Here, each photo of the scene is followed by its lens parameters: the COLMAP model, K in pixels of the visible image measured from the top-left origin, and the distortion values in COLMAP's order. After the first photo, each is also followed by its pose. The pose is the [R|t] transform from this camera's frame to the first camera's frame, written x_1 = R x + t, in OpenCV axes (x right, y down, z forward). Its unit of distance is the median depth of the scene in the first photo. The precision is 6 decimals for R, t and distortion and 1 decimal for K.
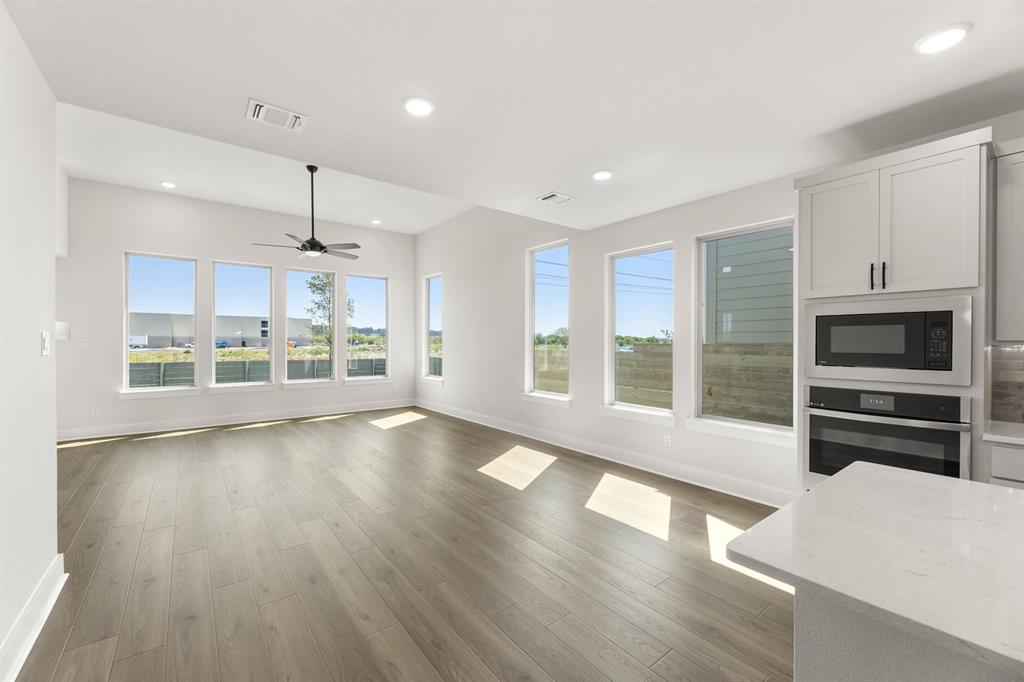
lens RADIAL K [[414.6, 0, 510.1], [0, 414.6, 340.7], [0, 0, 1]] dist [0.000285, -0.000093]
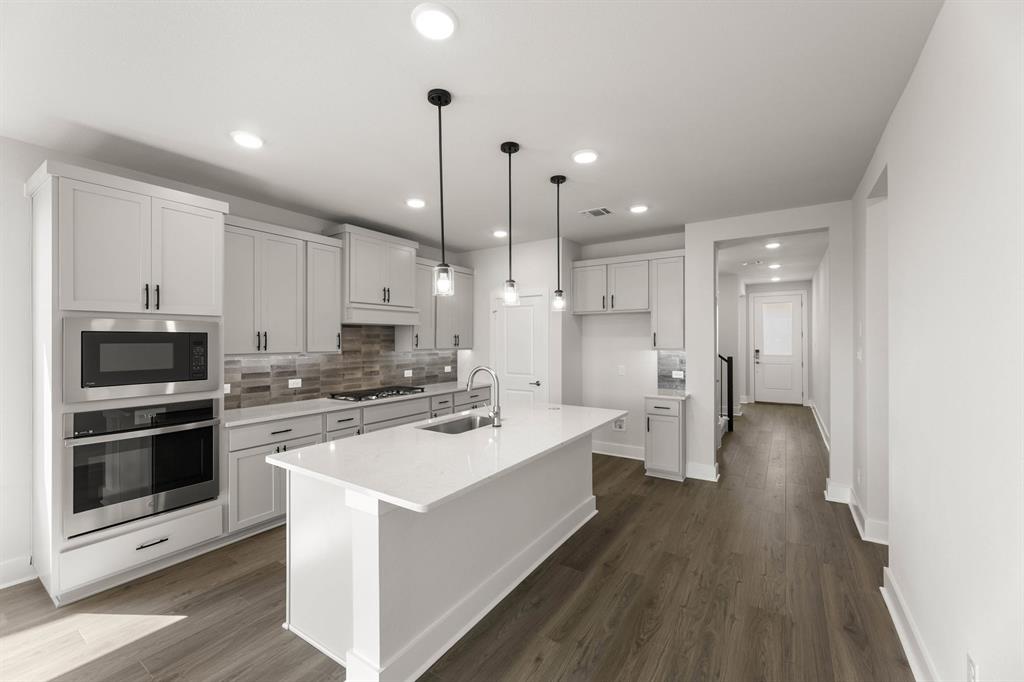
lens RADIAL K [[414.6, 0, 510.1], [0, 414.6, 340.7], [0, 0, 1]] dist [0.000285, -0.000093]
pose [[-0.319546, -0.002078, 0.947568, -0.158996], [0.000198, 0.999997, 0.002260, -0.017844], [-0.947571, 0.000910, -0.319545, 0.182440]]
